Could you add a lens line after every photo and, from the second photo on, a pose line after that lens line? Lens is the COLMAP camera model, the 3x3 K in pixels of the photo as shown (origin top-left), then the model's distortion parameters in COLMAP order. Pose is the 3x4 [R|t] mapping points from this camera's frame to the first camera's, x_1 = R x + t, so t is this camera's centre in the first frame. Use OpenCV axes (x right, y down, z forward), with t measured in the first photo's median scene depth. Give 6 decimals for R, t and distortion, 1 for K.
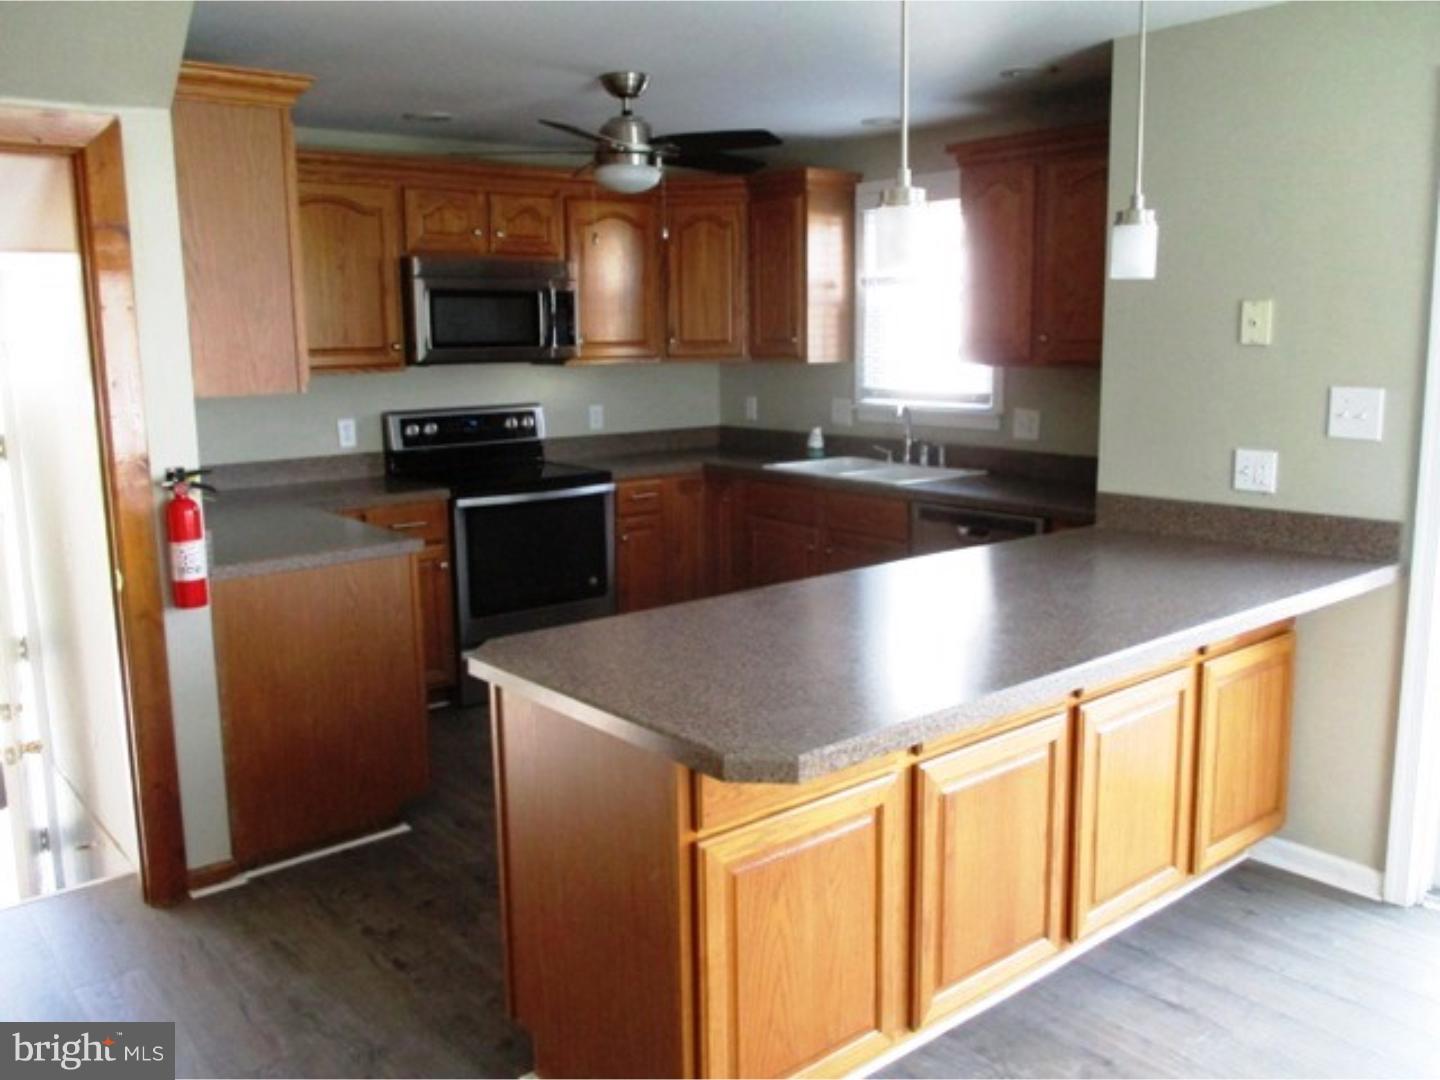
lens RADIAL K [[1219.0, 0, 721.5], [0, 1219.0, 544.1], [0, 0, 1]] dist [-0.004797, 0.003395]
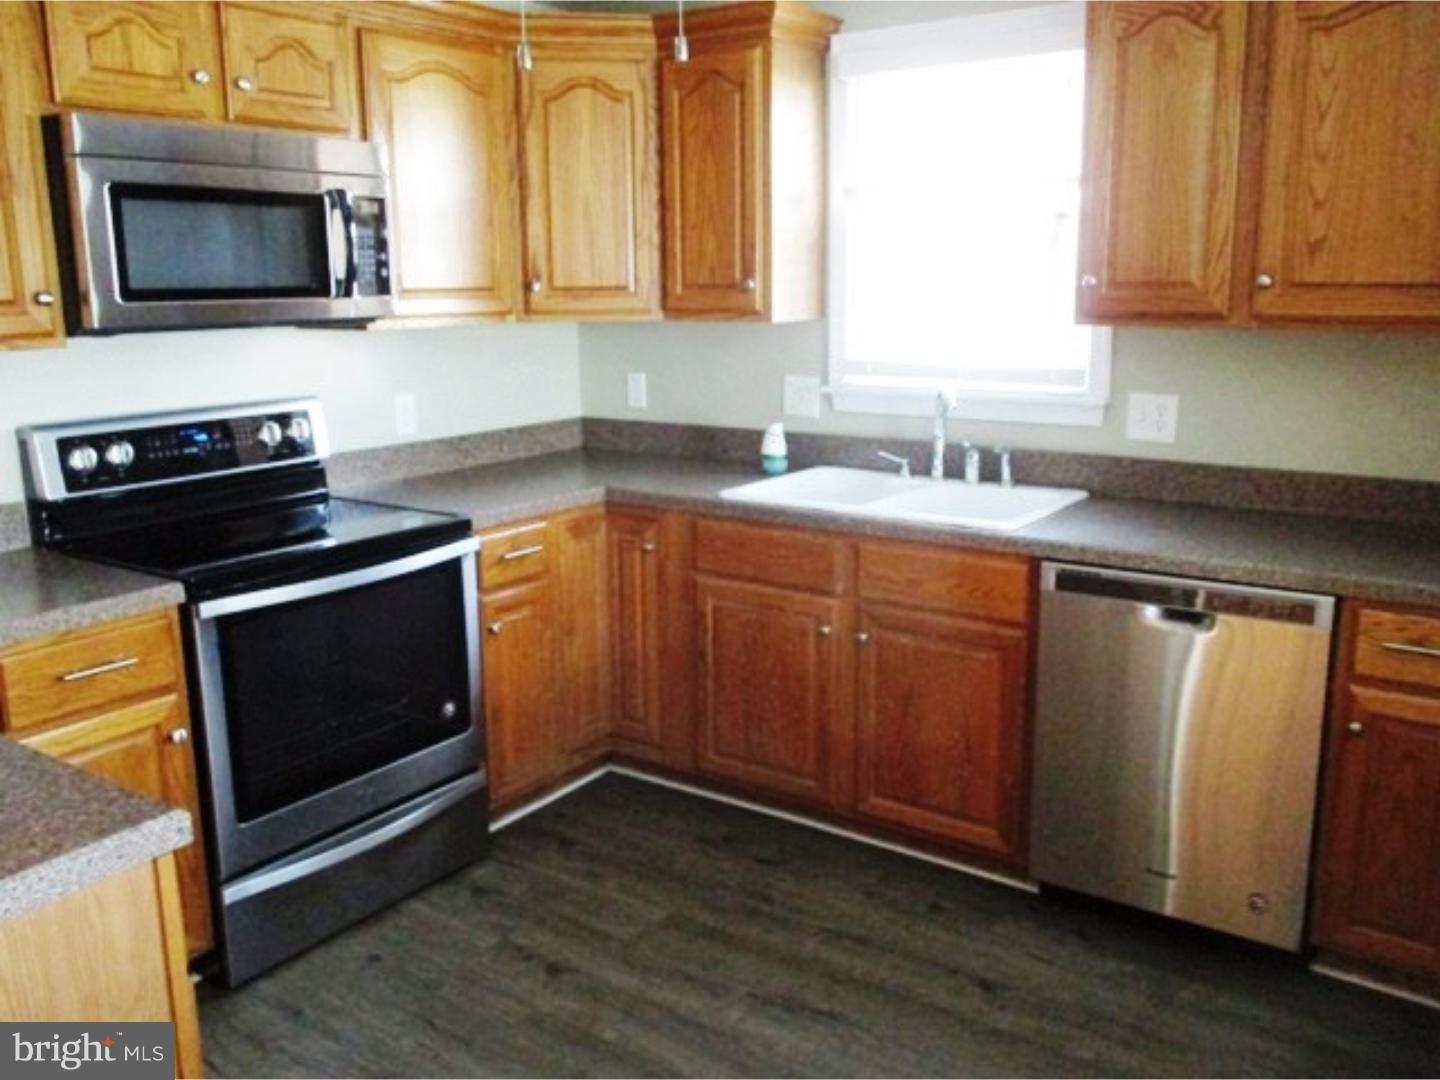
lens RADIAL K [[1219.0, 0, 721.2], [0, 1219.0, 528.4], [0, 0, 1]] dist [-0.004797, 0.003395]
pose [[0.962105, -0.054442, 0.267191, -0.128396], [0.047076, 0.998316, 0.033903, -0.066815], [-0.268586, -0.020040, 0.963047, 0.412108]]
